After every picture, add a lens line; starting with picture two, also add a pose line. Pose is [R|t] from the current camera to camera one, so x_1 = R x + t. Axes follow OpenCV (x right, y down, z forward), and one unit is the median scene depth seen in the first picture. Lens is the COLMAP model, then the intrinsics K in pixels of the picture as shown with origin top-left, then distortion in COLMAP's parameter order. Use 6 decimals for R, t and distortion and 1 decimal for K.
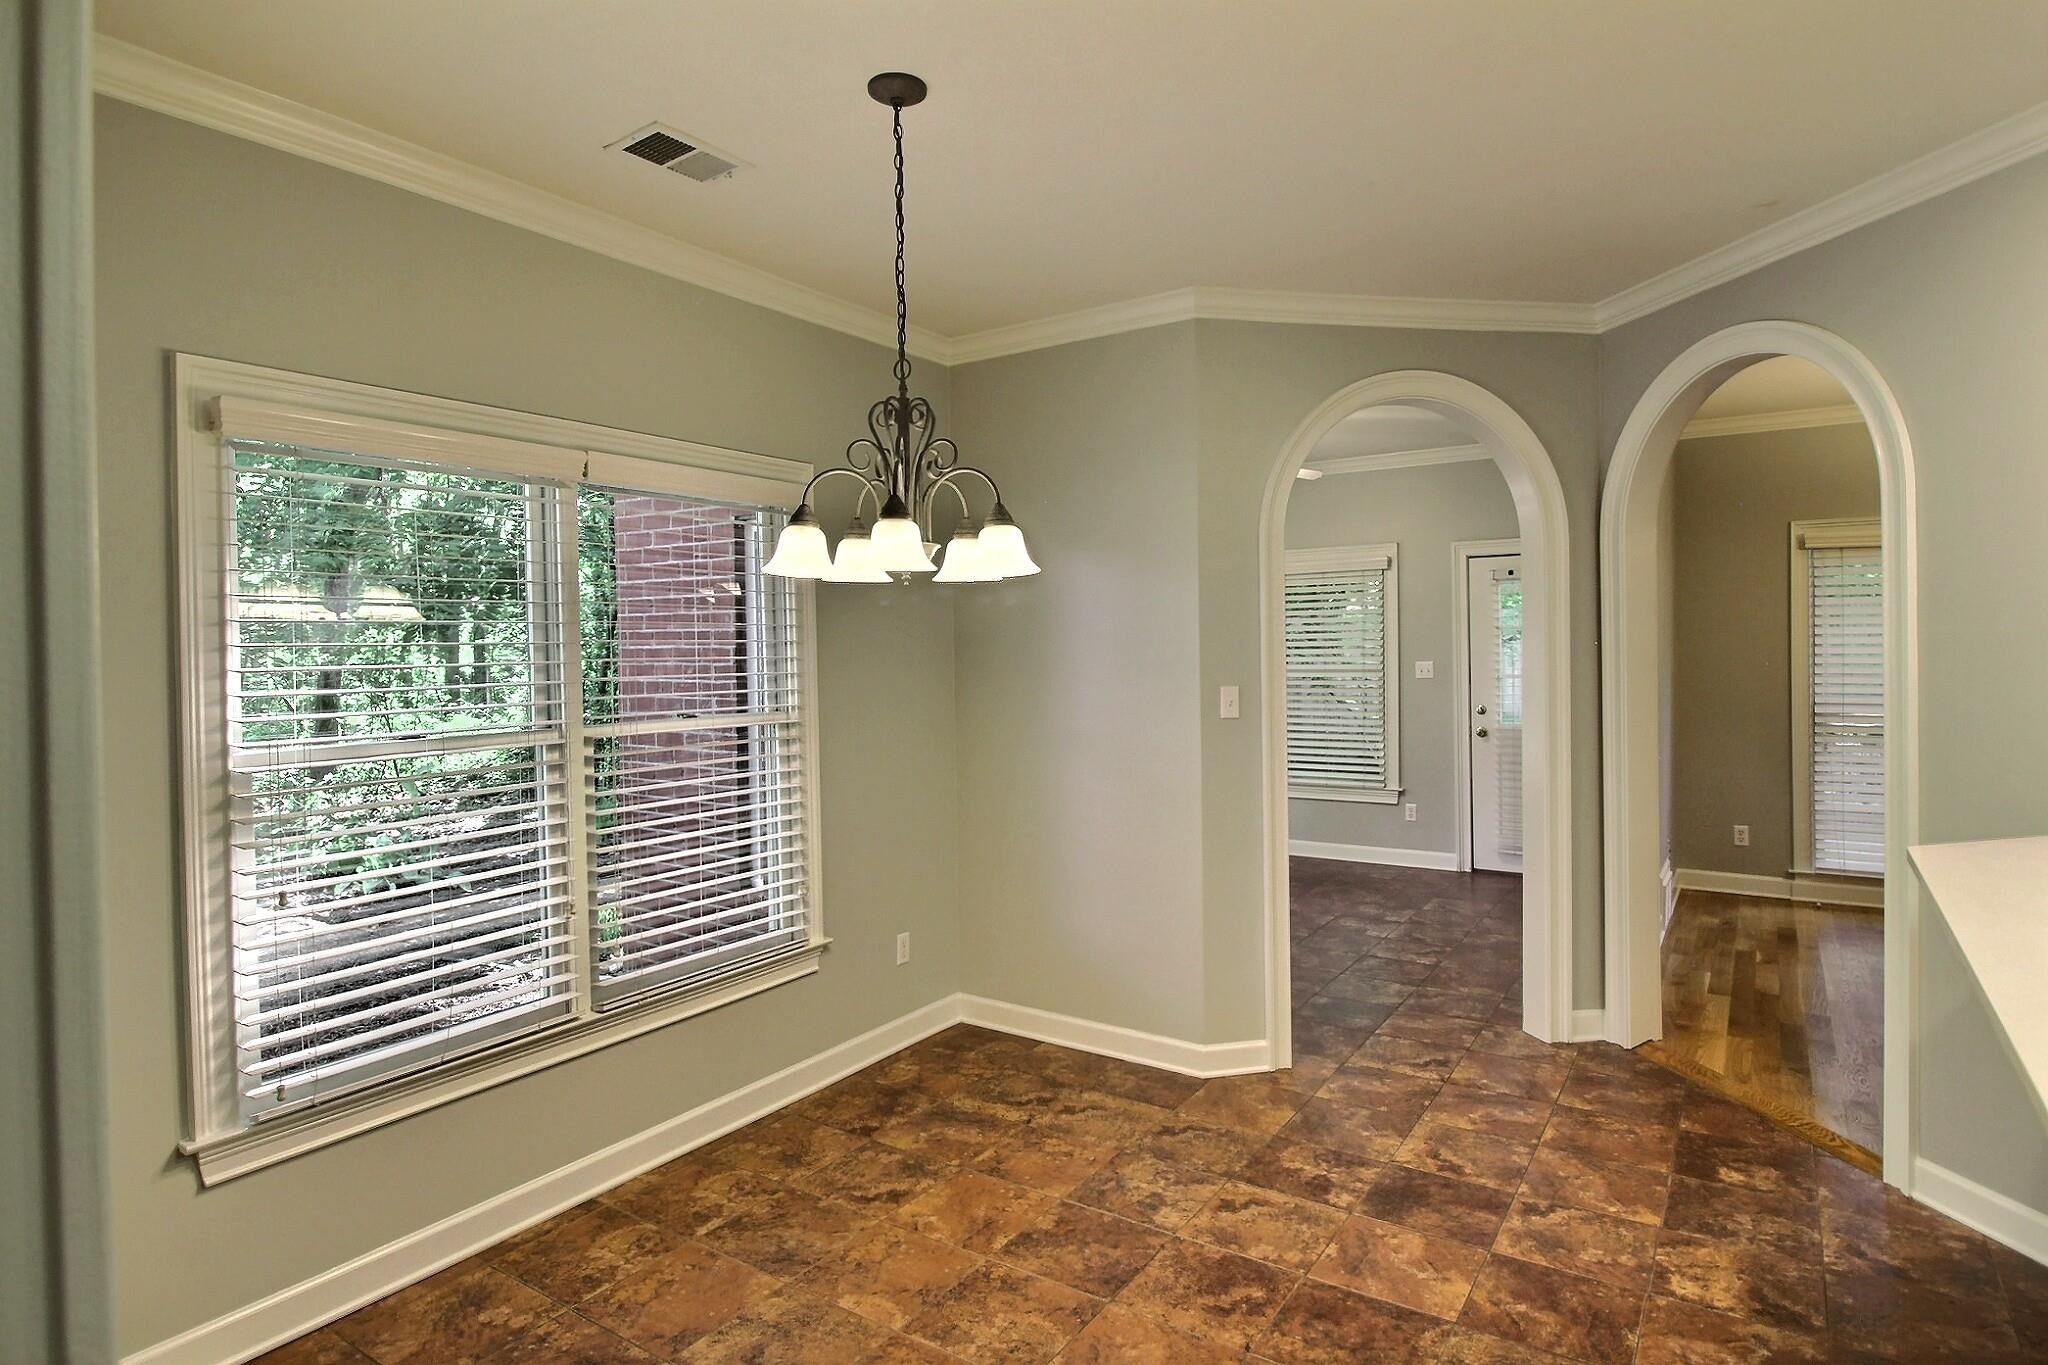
lens RADIAL K [[1087.3, 0, 1015.2], [0, 1087.3, 657.8], [0, 0, 1]] dist [-0.000272, -0.001631]
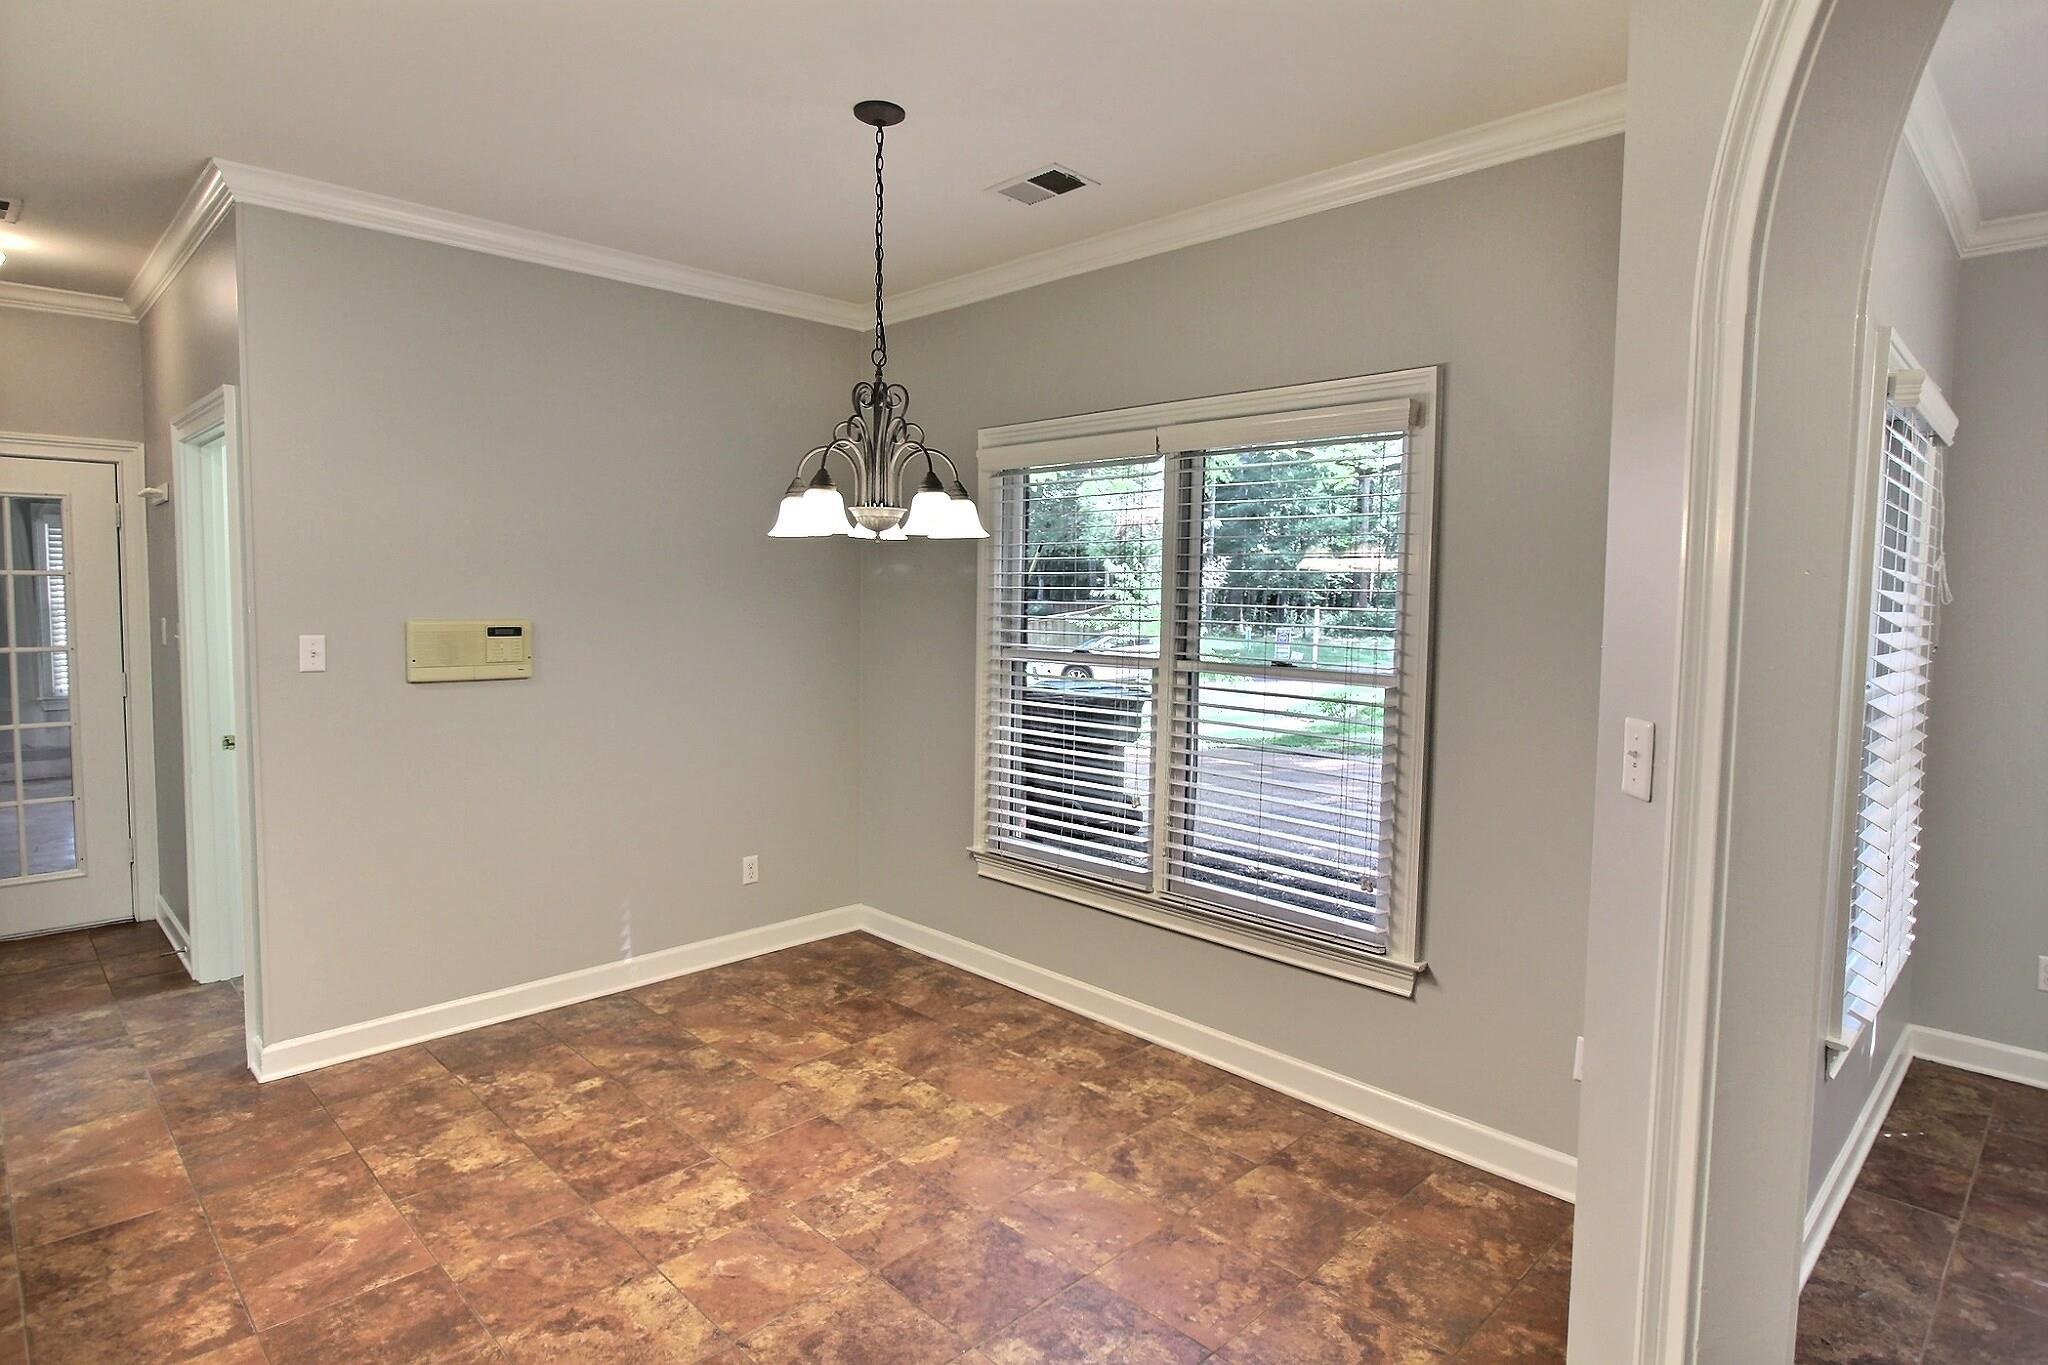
lens RADIAL K [[1096.9, 0, 1027.6], [0, 1096.9, 675.8], [0, 0, 1]] dist [-0.006063, -0.002595]
pose [[-0.187999, 0.089348, -0.978097, 0.832115], [-0.019170, 0.995330, 0.094607, -0.024986], [0.981982, 0.036536, -0.185408, 1.119496]]
